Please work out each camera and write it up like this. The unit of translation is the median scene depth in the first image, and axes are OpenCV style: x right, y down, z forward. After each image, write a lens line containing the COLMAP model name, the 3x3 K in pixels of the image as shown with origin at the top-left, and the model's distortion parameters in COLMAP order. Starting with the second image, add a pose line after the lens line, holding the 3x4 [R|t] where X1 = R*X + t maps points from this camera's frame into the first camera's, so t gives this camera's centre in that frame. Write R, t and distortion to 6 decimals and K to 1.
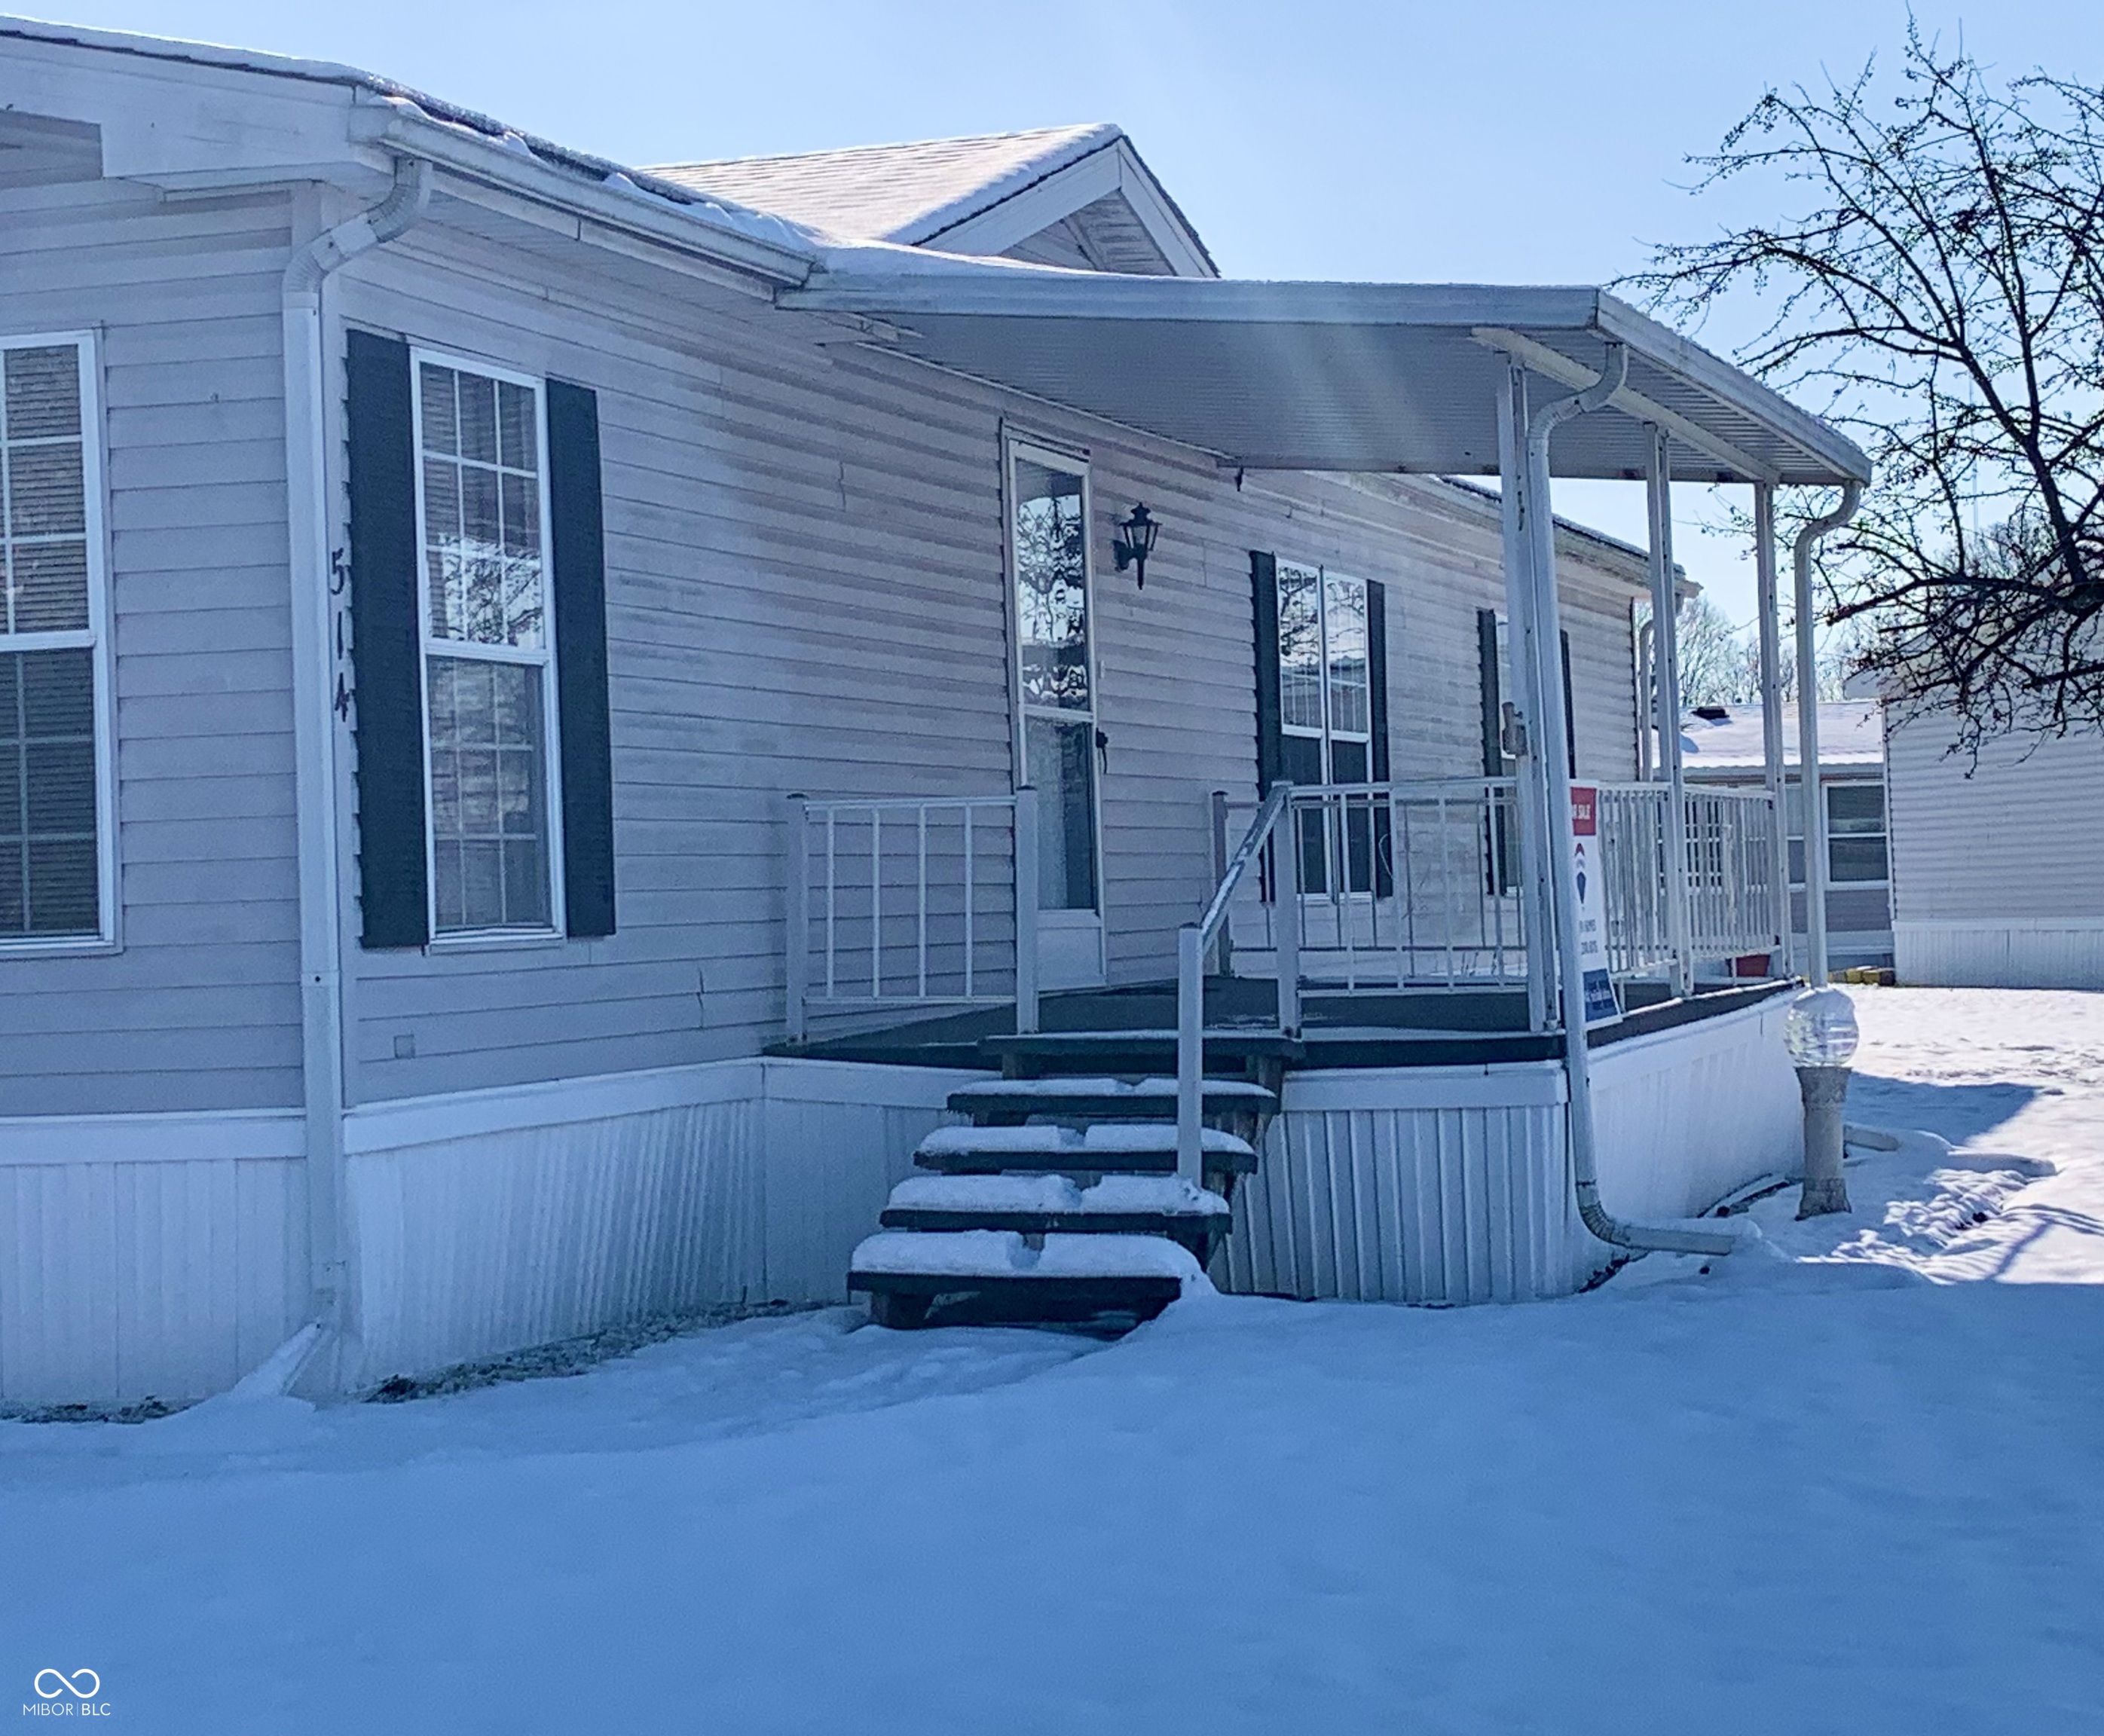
lens RADIAL K [[4219.1, 0, 1052.9], [0, 4219.1, 869.1], [0, 0, 1]] dist [0.071091, 0.000000]
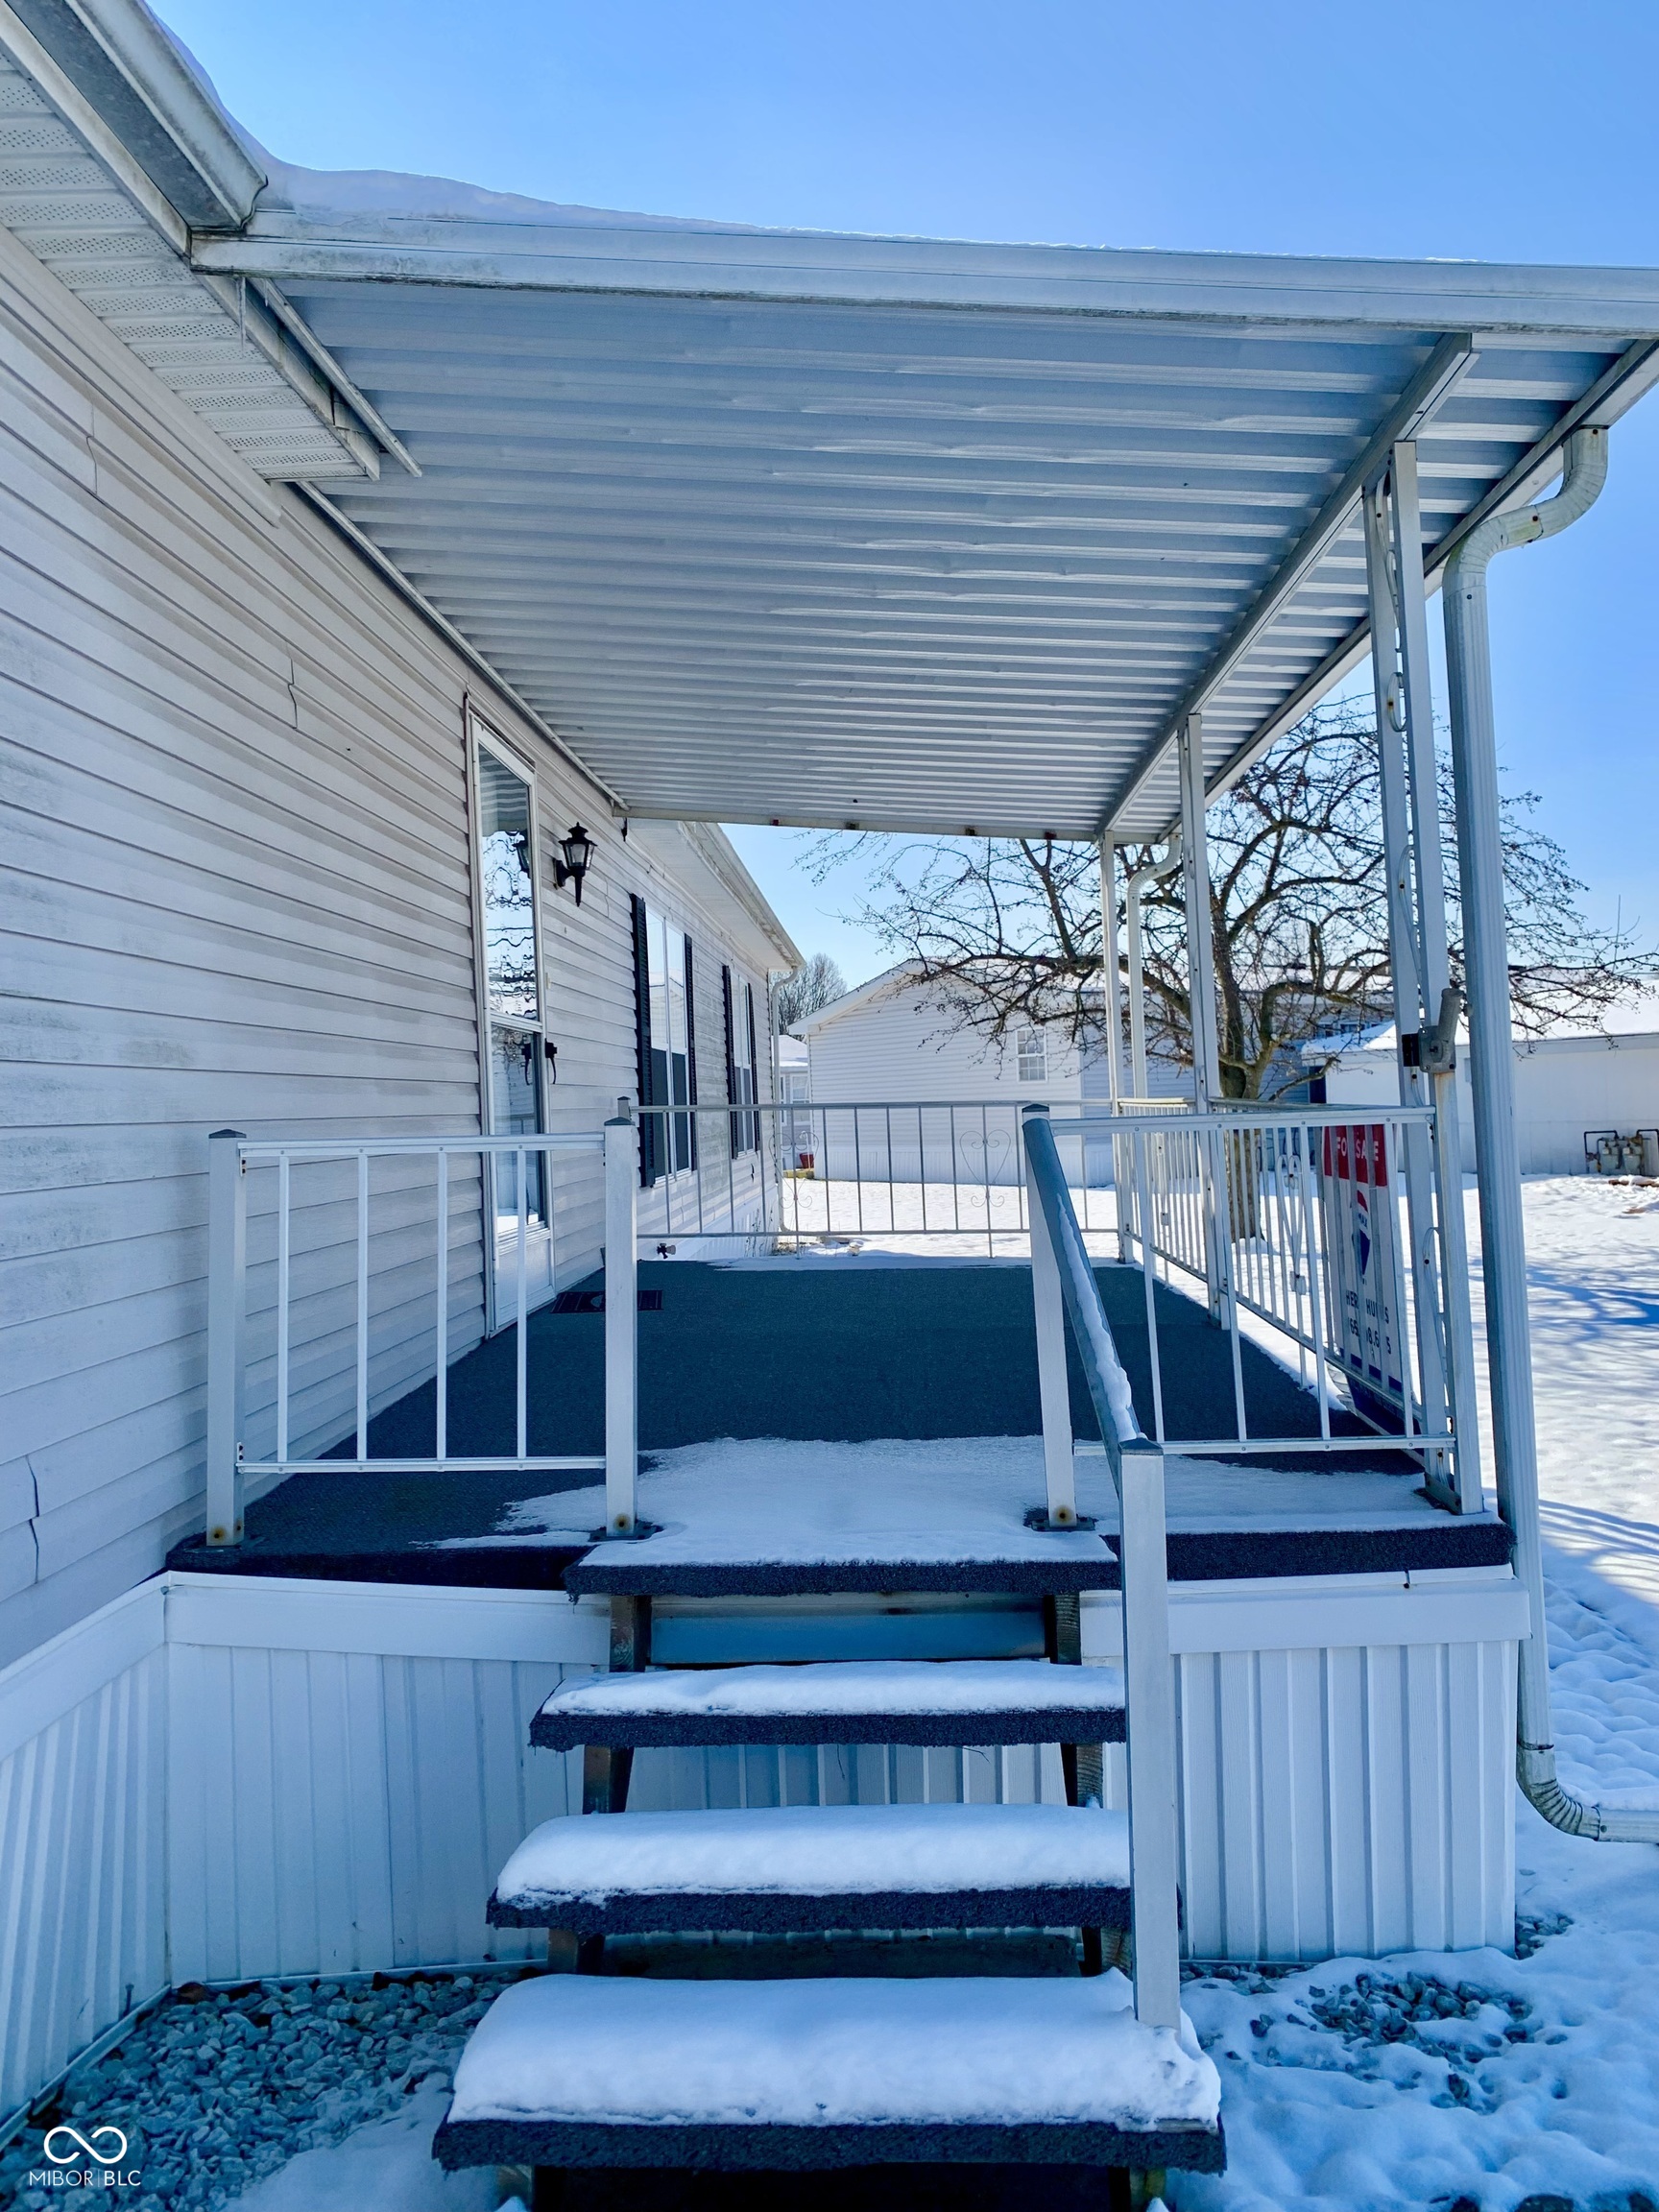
lens RADIAL K [[1710.8, 0, 842.3], [0, 1710.8, 1090.2], [0, 0, 1]] dist [0.051453, -0.060674]
pose [[0.958748, 0.002676, 0.284245, -0.037388], [0.000242, 0.999948, -0.010229, -0.017111], [-0.284257, 0.009876, 0.958697, 0.592994]]
